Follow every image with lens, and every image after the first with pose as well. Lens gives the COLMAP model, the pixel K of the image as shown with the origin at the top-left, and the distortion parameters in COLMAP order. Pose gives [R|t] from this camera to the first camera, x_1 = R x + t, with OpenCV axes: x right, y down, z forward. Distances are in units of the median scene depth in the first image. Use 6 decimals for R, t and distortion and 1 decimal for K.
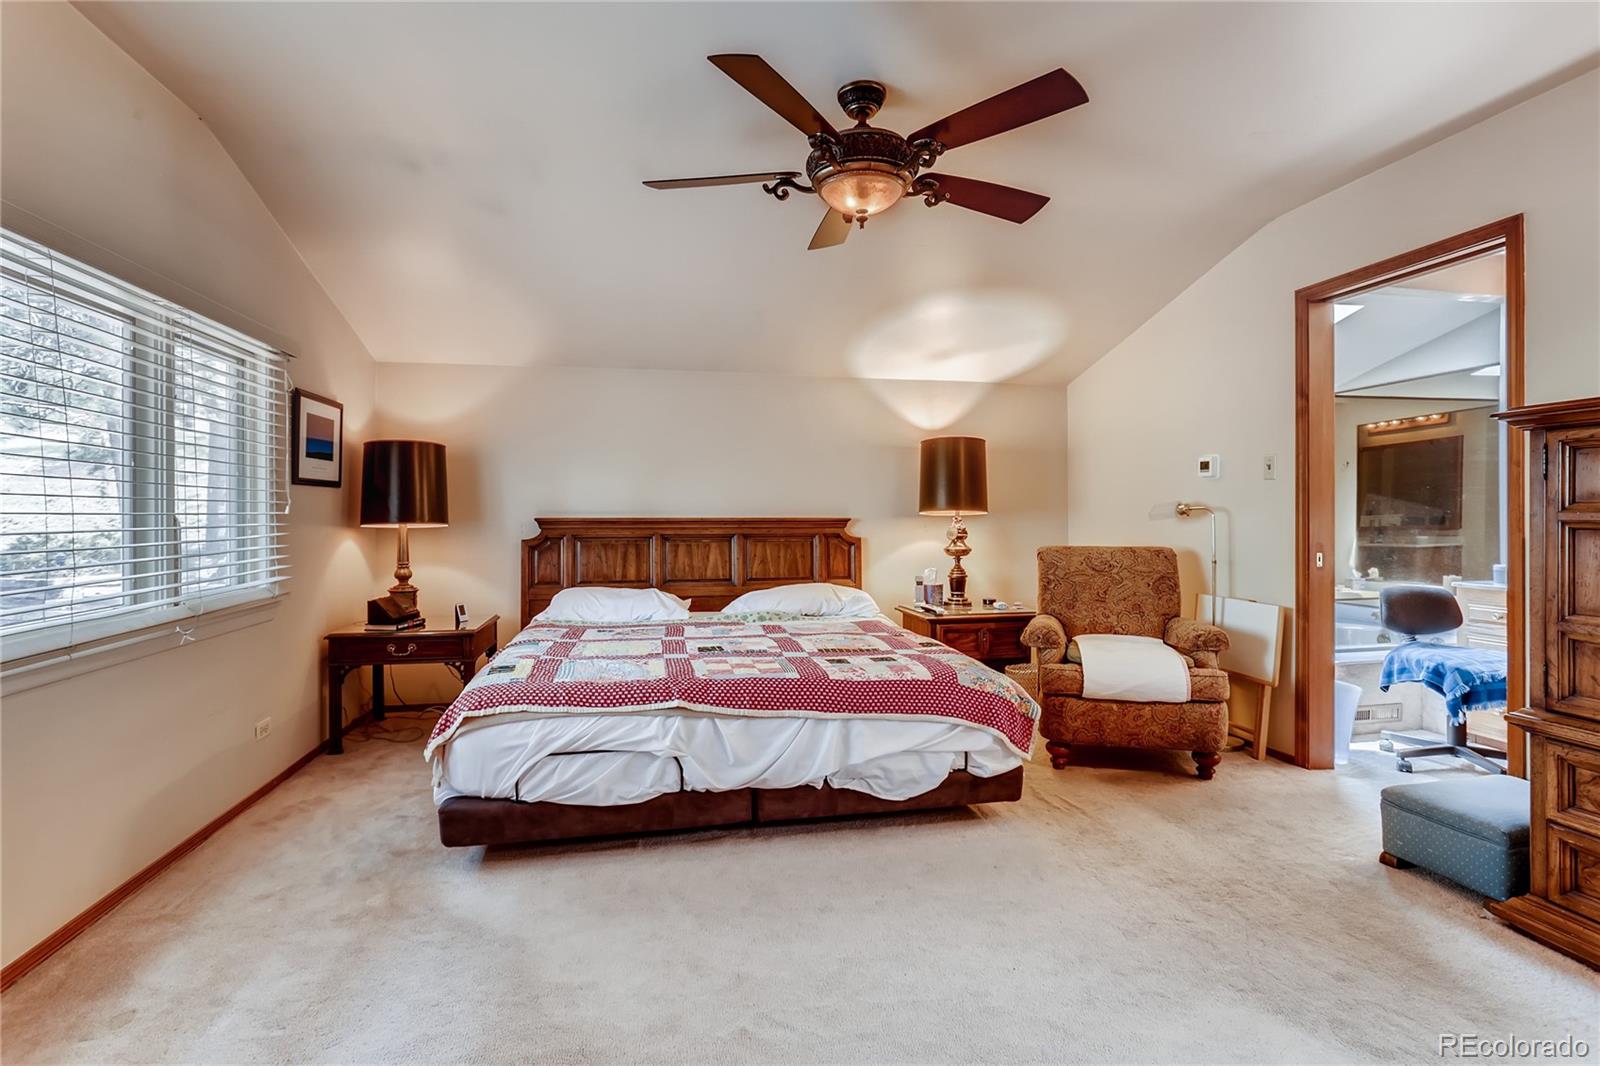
lens RADIAL K [[756.0, 0, 793.2], [0, 756.0, 507.7], [0, 0, 1]] dist [-0.028033, 0.016529]
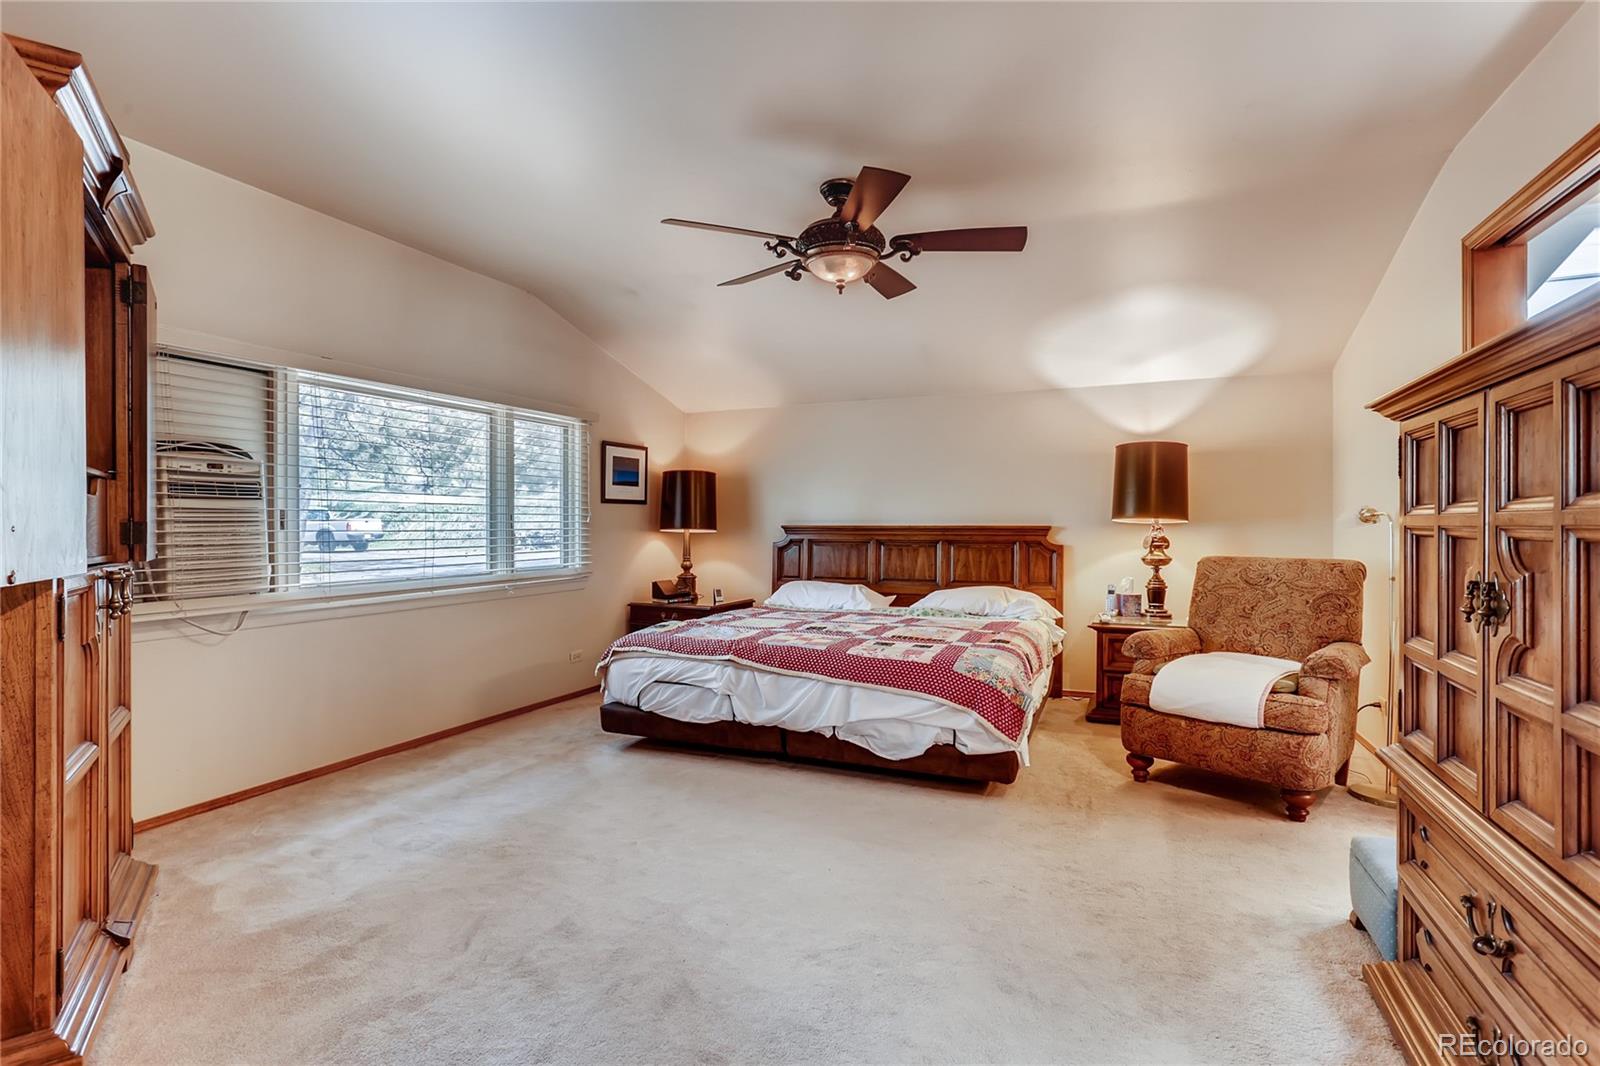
lens RADIAL K [[772.7, 0, 801.1], [0, 772.7, 512.9], [0, 0, 1]] dist [-0.032059, 0.020956]
pose [[0.819388, -0.008696, -0.573173, 0.579287], [0.005067, 0.999956, -0.007927, 0.004065], [0.573217, 0.003591, 0.819396, -0.070128]]
